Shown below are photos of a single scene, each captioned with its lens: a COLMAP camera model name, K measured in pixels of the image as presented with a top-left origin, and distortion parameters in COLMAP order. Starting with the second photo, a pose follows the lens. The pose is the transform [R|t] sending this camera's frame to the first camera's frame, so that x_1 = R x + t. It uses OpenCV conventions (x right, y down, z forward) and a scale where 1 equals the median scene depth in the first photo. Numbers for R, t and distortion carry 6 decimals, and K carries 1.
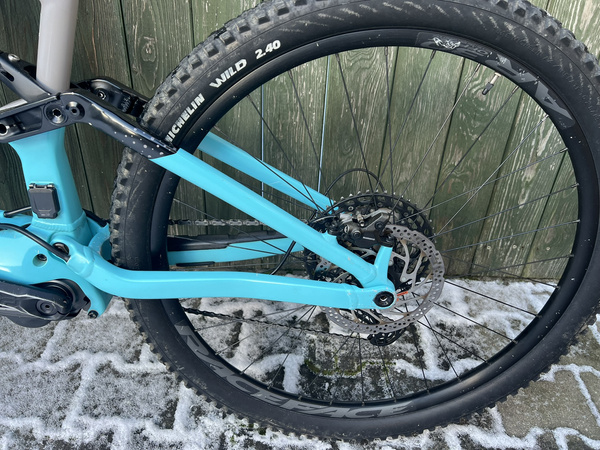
lens RADIAL K [[454.2, 0, 295.8], [0, 454.2, 223.1], [0, 0, 1]] dist [0.007598, -0.006139]
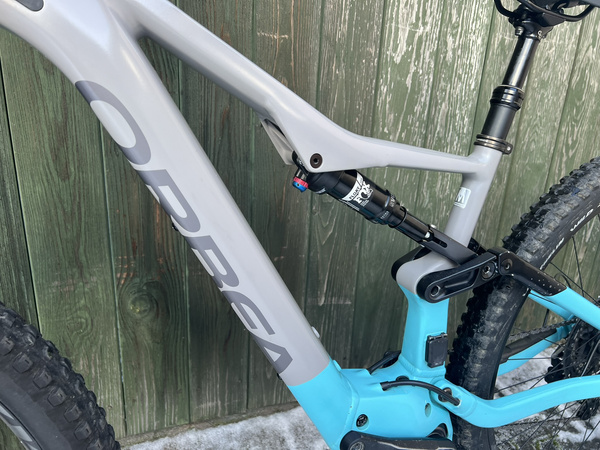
lens RADIAL K [[457.3, 0, 300.0], [0, 457.3, 225.0], [0, 0, 1]] dist [-0.007972, -0.003444]
pose [[0.934198, -0.107755, 0.340093, -0.834990], [0.171119, 0.971819, -0.162132, -0.152442], [-0.313038, 0.209660, 0.926310, 0.037409]]
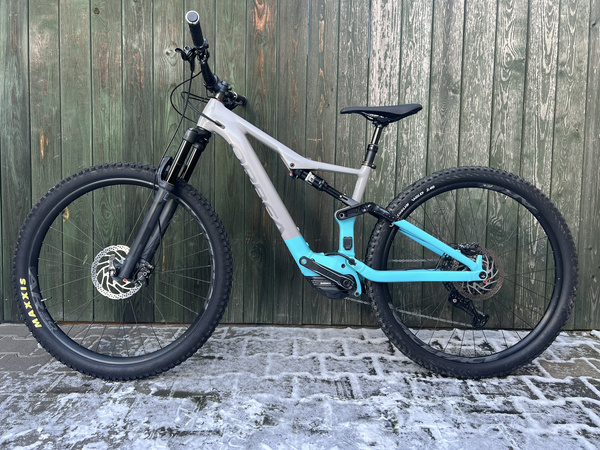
lens RADIAL K [[445.5, 0, 288.4], [0, 445.5, 223.1], [0, 0, 1]] dist [0.005539, -0.000490]
pose [[0.999423, -0.024949, -0.023030, -0.596093], [0.011621, 0.888666, -0.458407, 0.747833], [0.031903, 0.457875, 0.888444, -1.004195]]
